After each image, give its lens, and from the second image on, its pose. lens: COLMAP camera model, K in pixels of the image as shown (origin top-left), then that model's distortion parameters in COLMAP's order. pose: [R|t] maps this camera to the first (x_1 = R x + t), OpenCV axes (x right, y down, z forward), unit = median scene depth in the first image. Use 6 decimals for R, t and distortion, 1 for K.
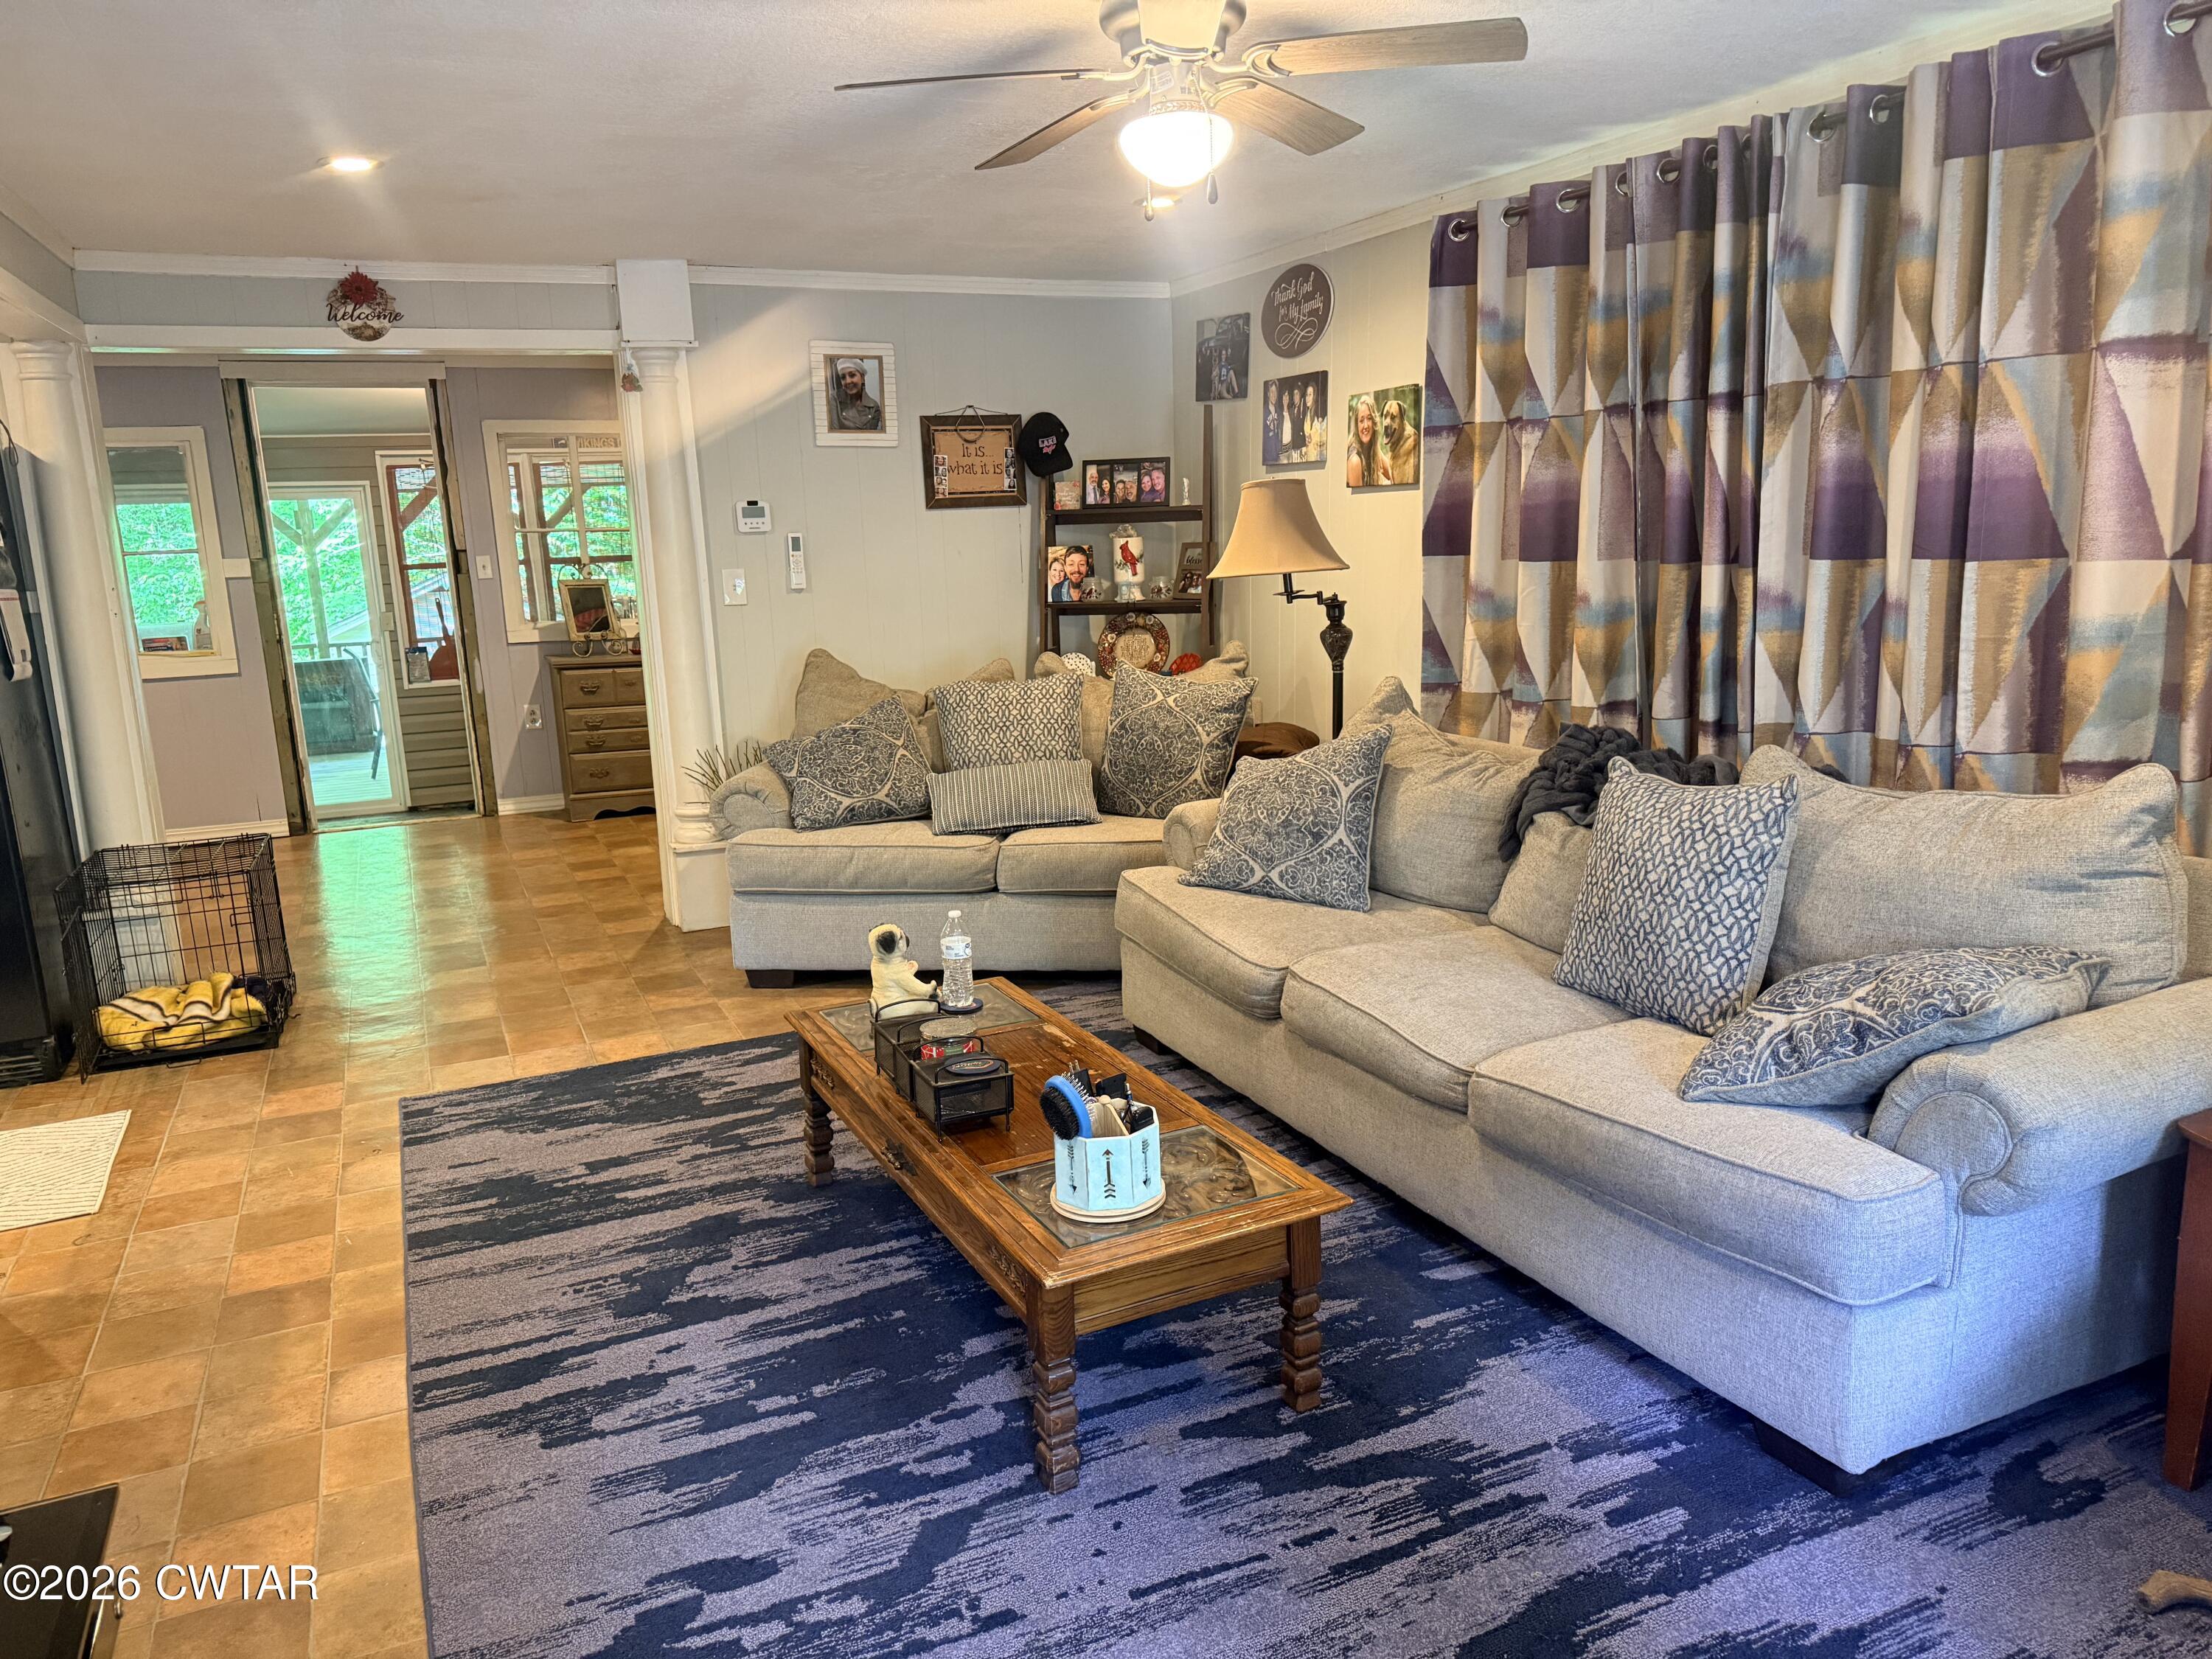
lens RADIAL K [[1539.7, 0, 1106.0], [0, 1539.7, 829.5], [0, 0, 1]] dist [0.003505, -0.035381]
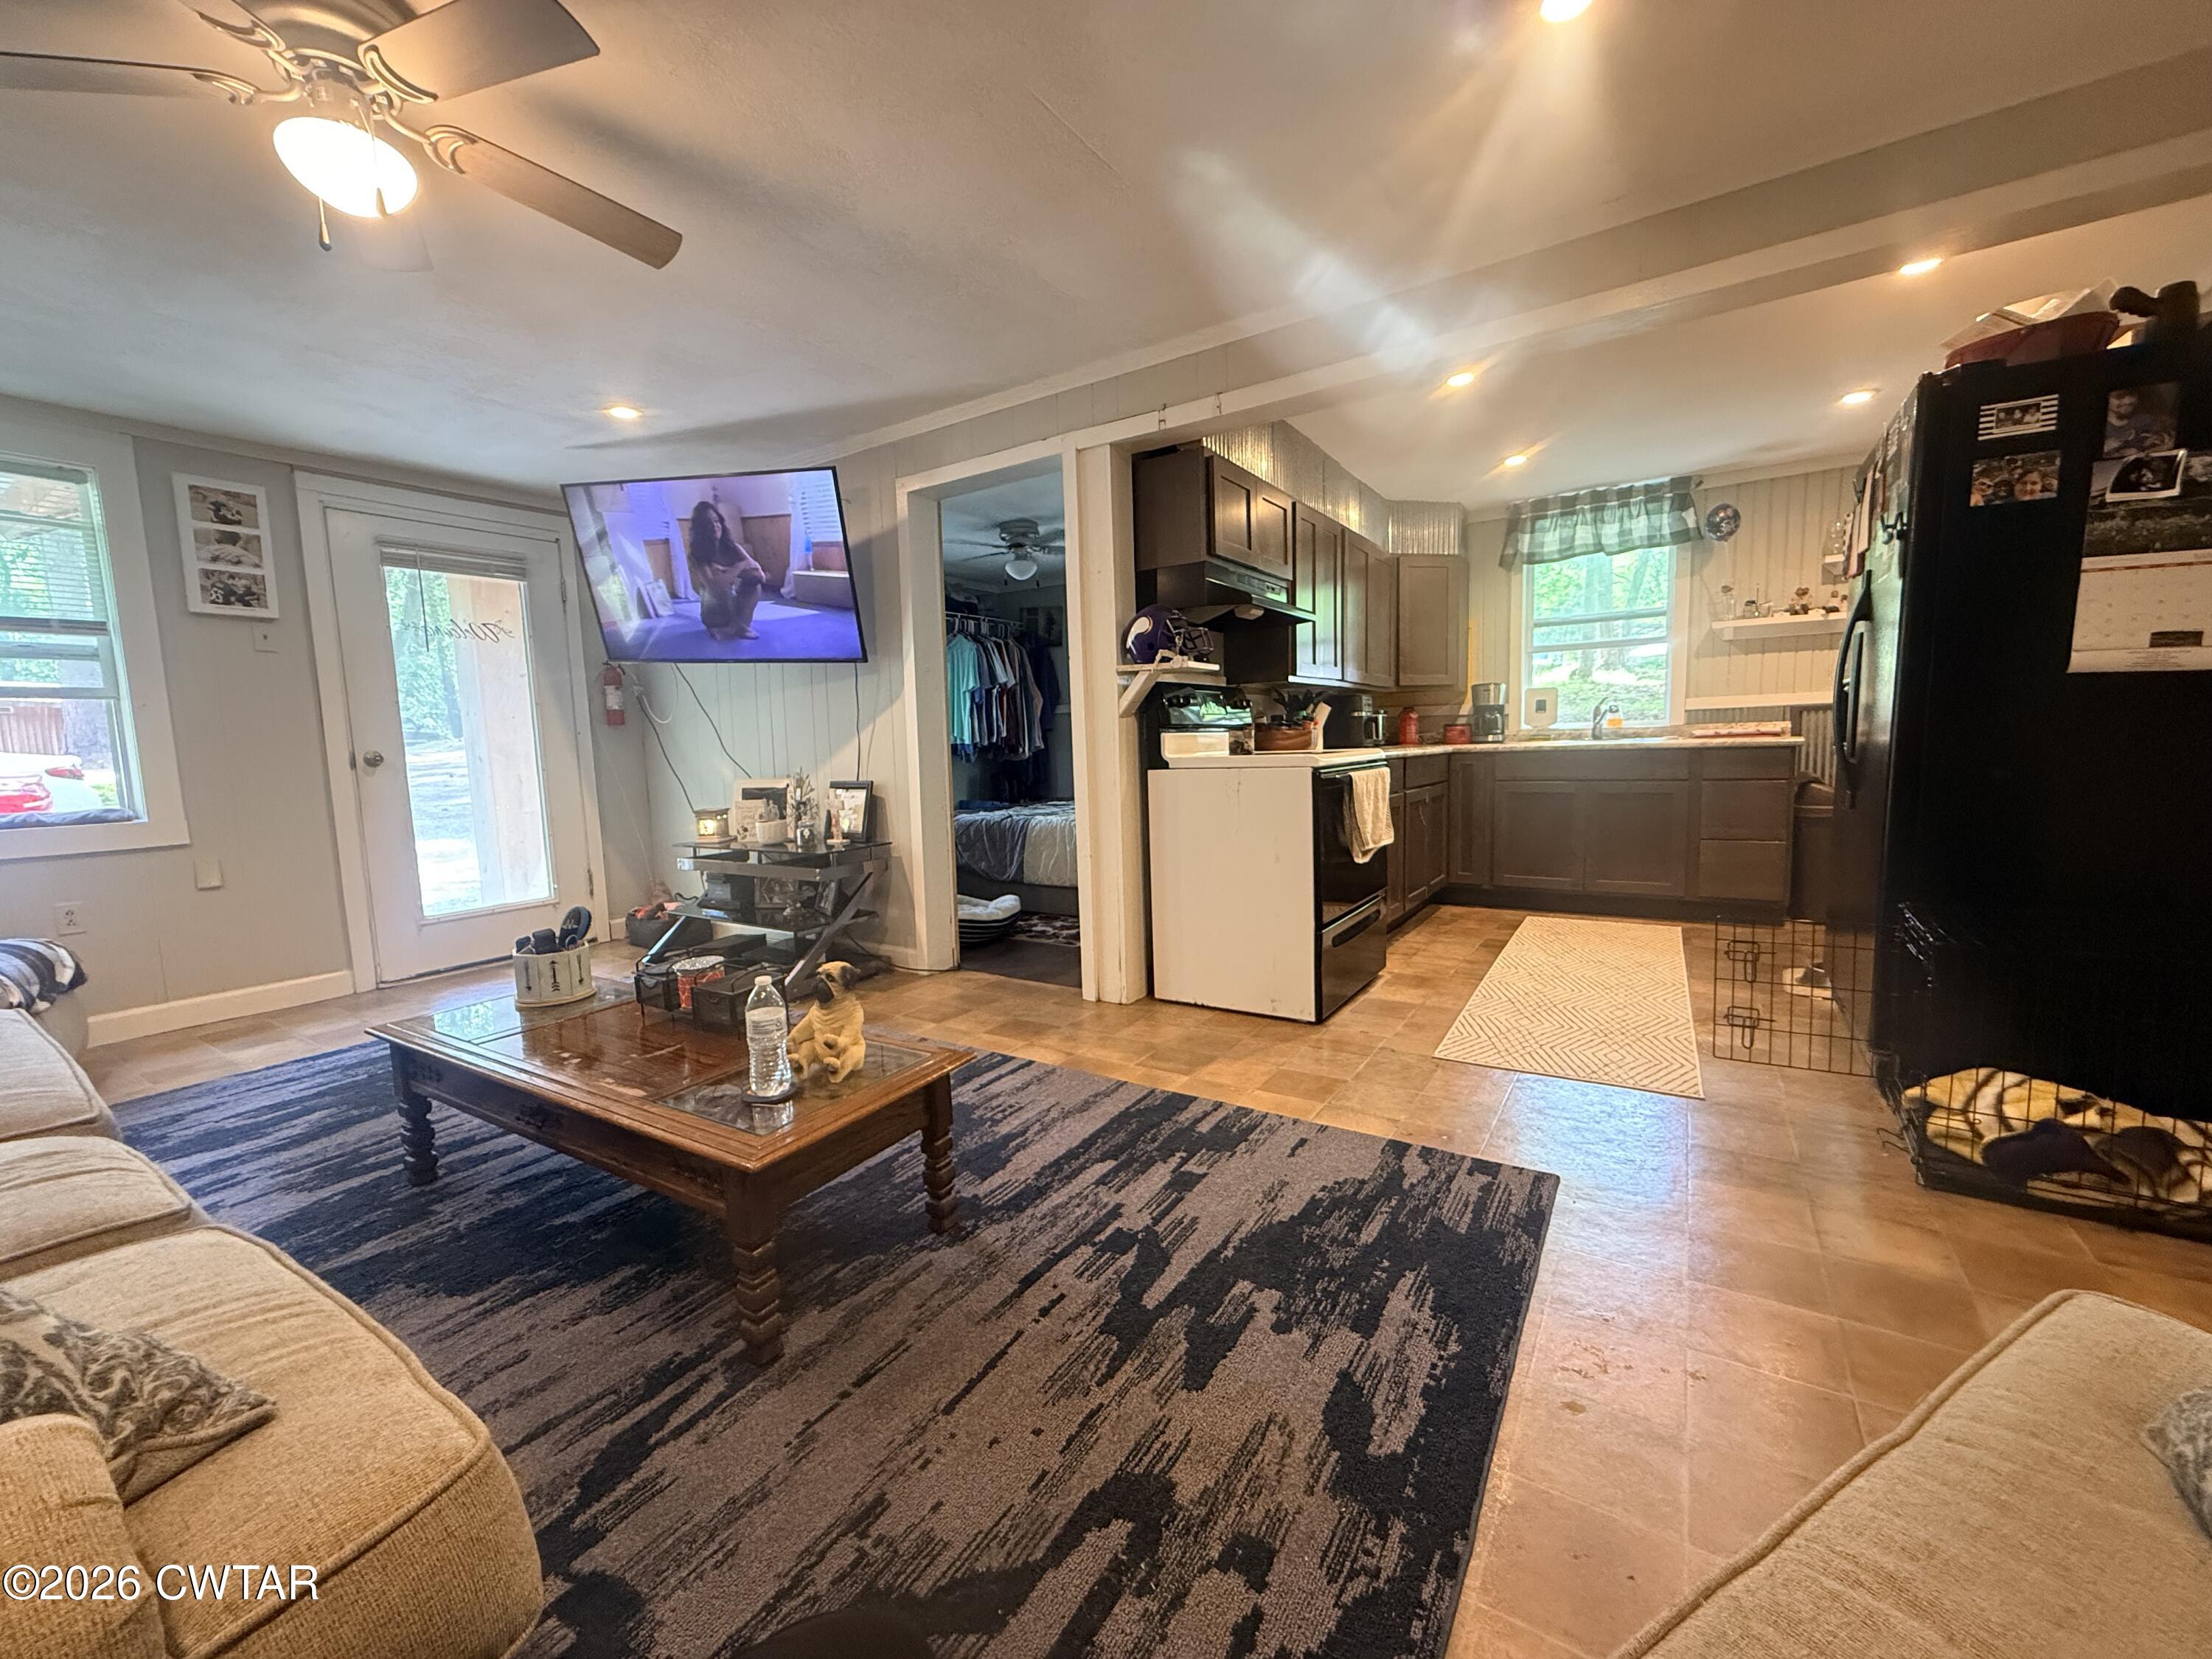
lens RADIAL K [[888.0, 0, 1106.3], [0, 888.0, 826.2], [0, 0, 1]] dist [0.001019, 0.000192]
pose [[-0.845216, 0.111002, -0.522771, -0.014563], [-0.048875, 0.958037, 0.282446, -0.184420], [0.532186, 0.264278, -0.804323, 1.614475]]
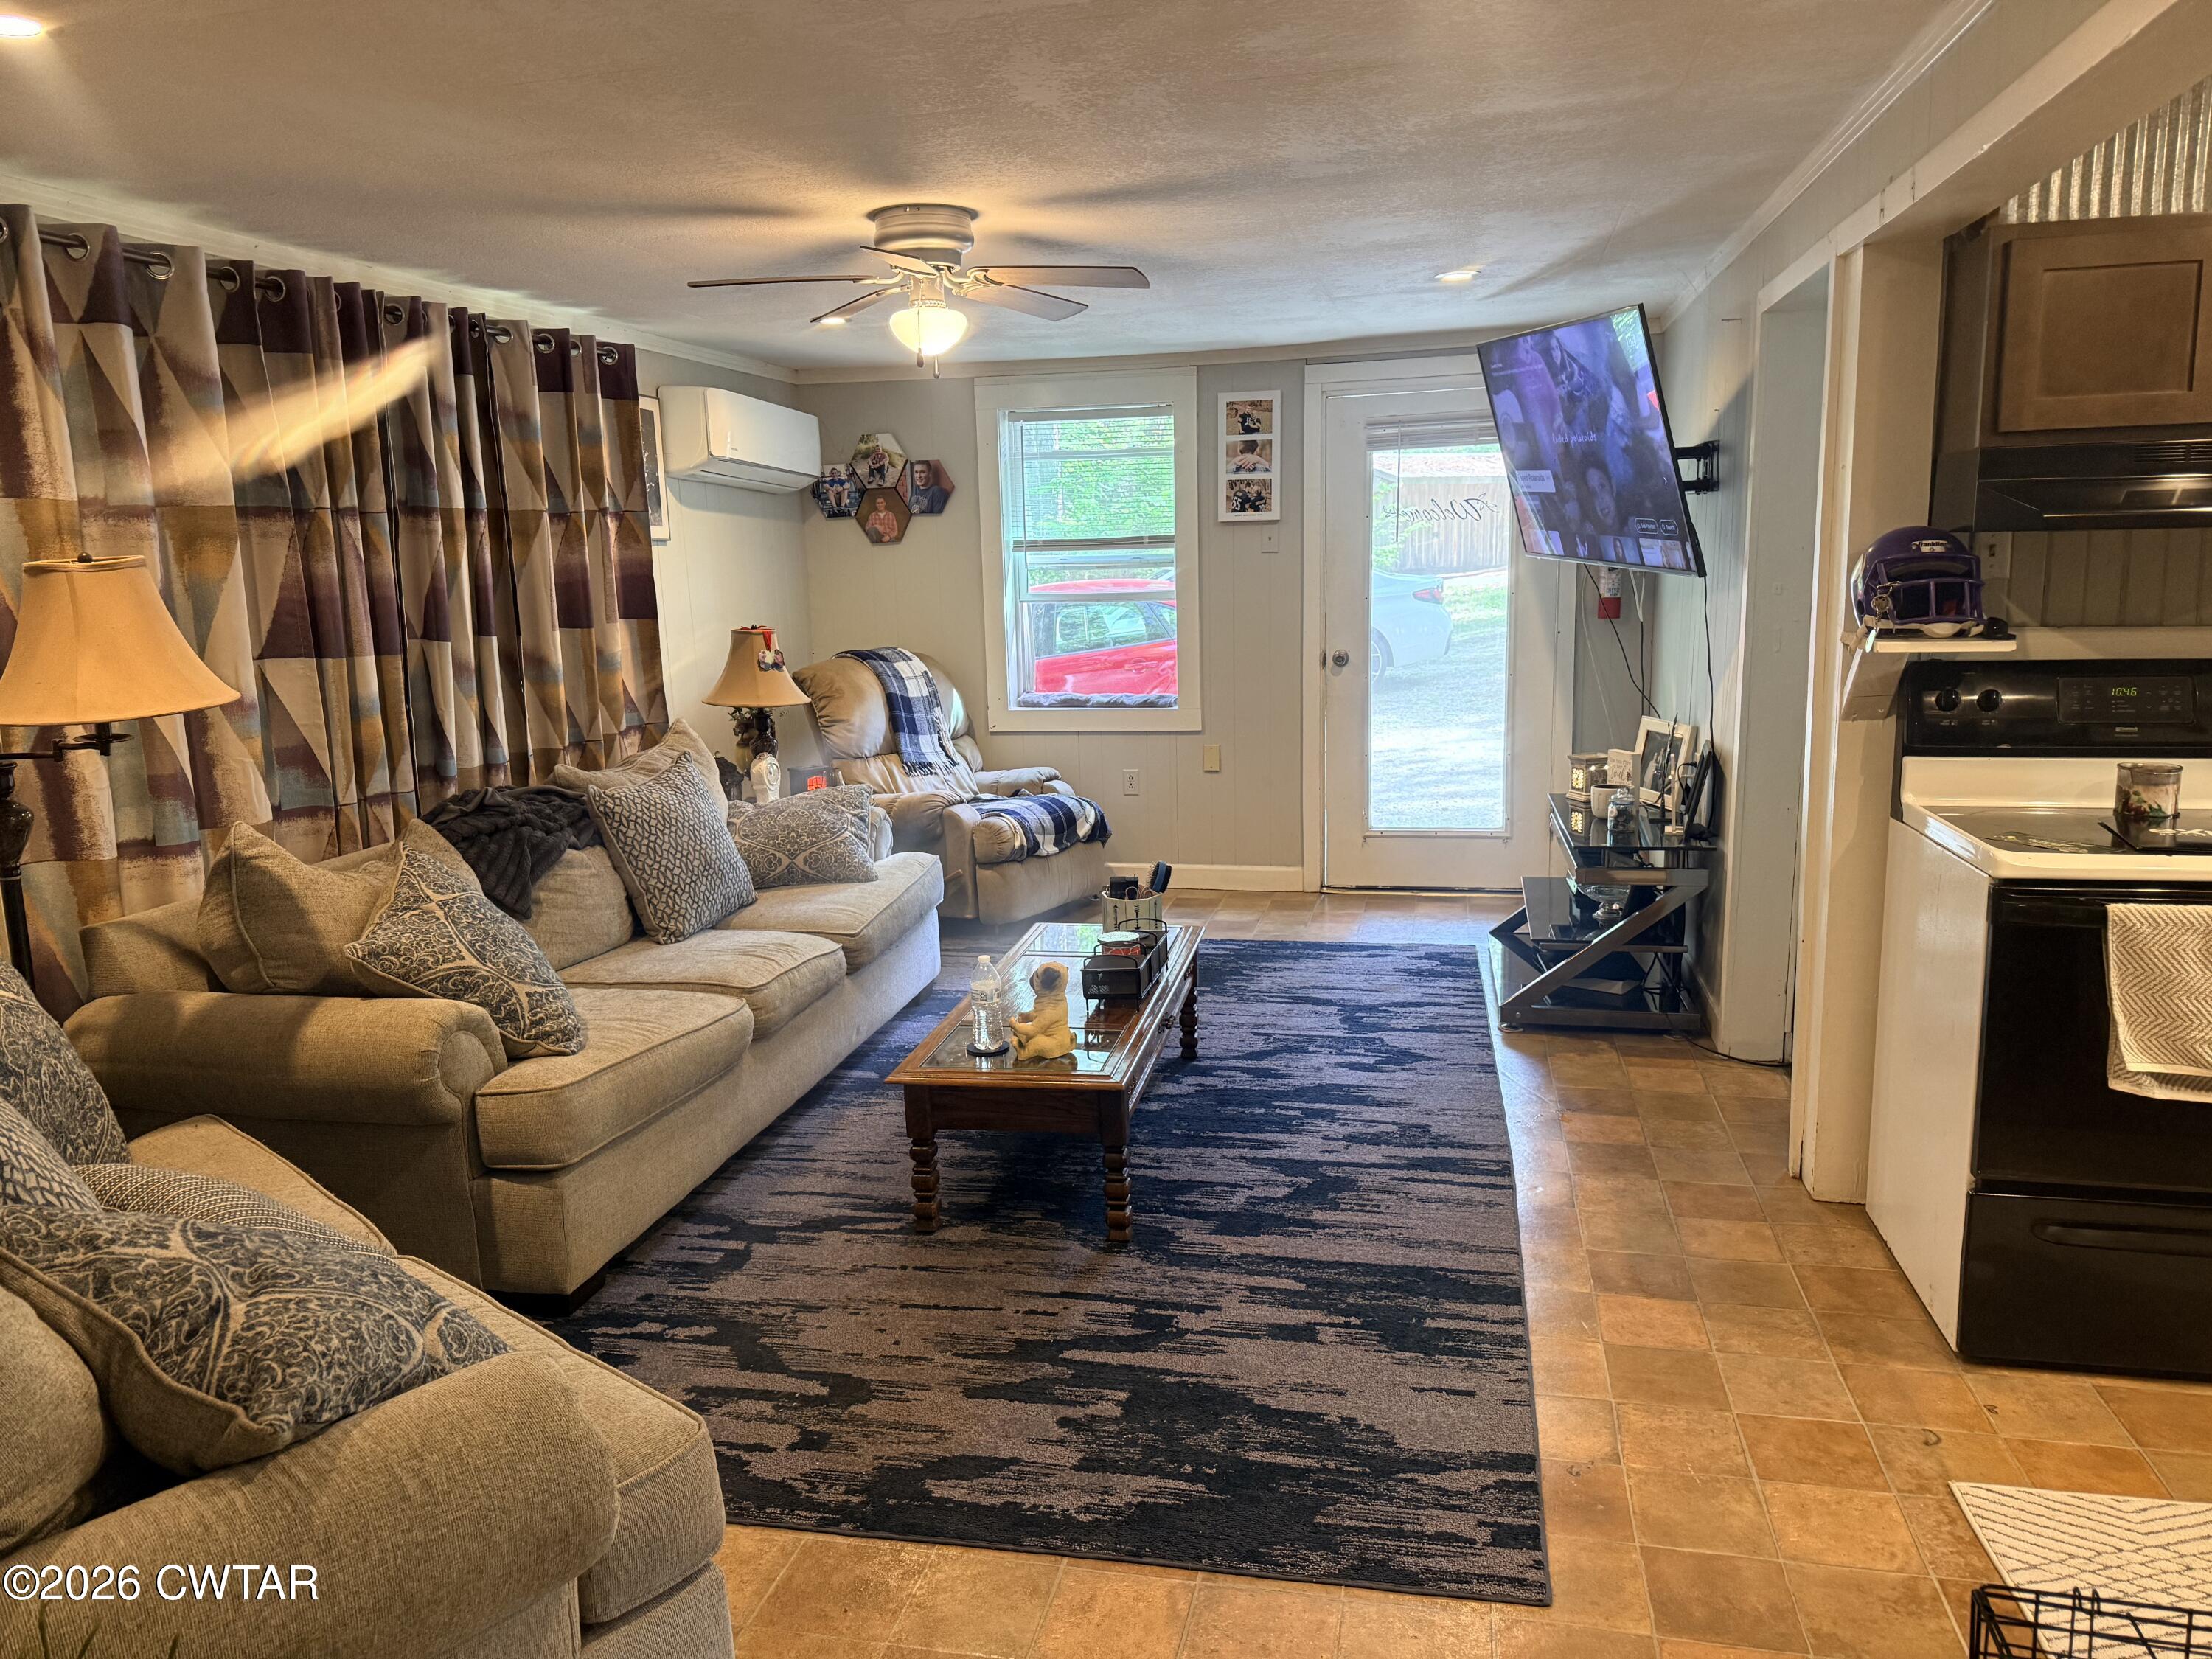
lens RADIAL K [[1557.2, 0, 1092.3], [0, 1557.2, 830.7], [0, 0, 1]] dist [0.130538, -0.188725]
pose [[-0.790785, -0.052237, 0.609861, -0.875840], [0.176214, 0.934742, 0.308554, -0.373337], [-0.586181, 0.351466, -0.729975, 1.874458]]
